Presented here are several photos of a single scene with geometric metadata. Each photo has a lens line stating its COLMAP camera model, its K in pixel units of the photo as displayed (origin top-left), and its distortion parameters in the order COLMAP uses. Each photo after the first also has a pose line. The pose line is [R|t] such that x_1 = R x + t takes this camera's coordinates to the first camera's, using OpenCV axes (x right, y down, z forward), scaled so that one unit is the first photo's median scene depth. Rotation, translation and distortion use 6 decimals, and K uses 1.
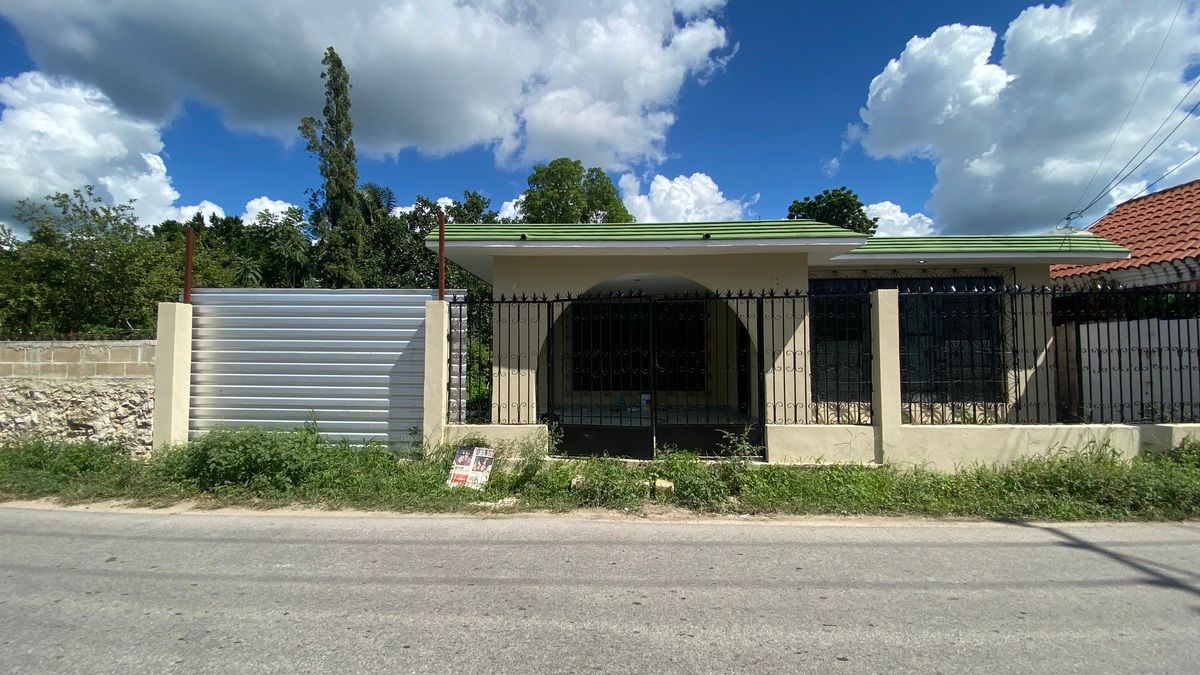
lens RADIAL K [[471.5, 0, 602.8], [0, 471.5, 332.4], [0, 0, 1]] dist [0.019863, -0.018709]
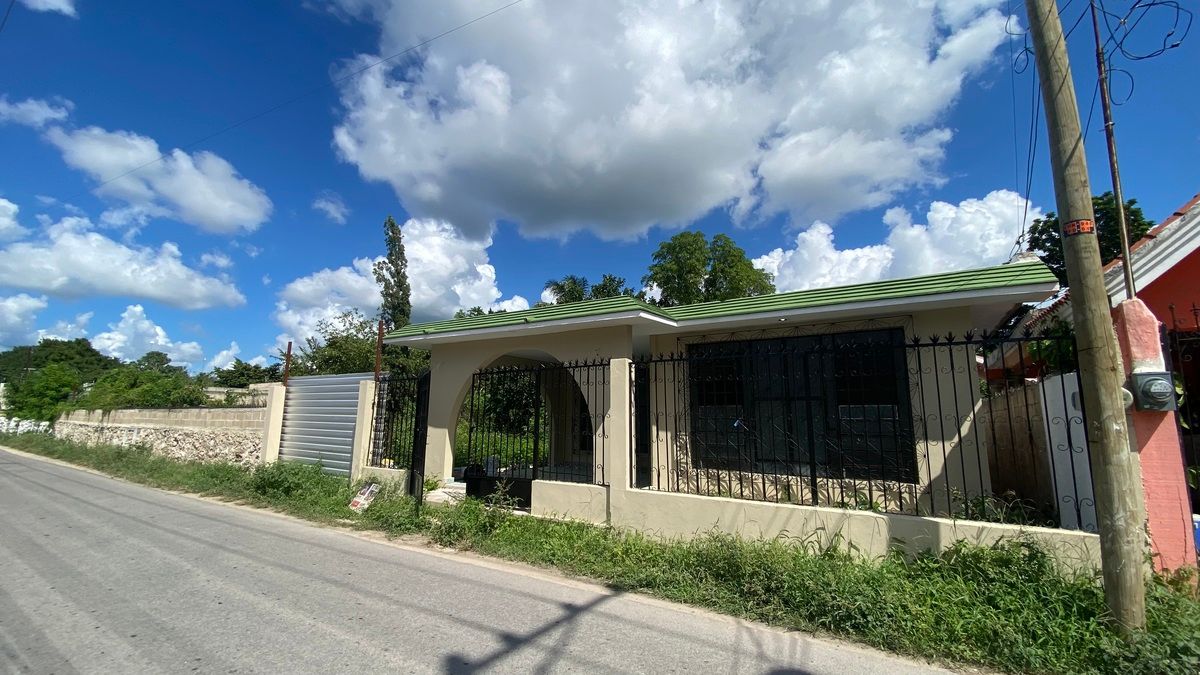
lens RADIAL K [[495.3, 0, 638.0], [0, 495.3, 375.7], [0, 0, 1]] dist [-0.007637, -0.000194]
pose [[0.877453, -0.034174, -0.478443, 1.132705], [0.014953, 0.998923, -0.043926, -0.001326], [0.479429, 0.031389, 0.877019, 0.075061]]
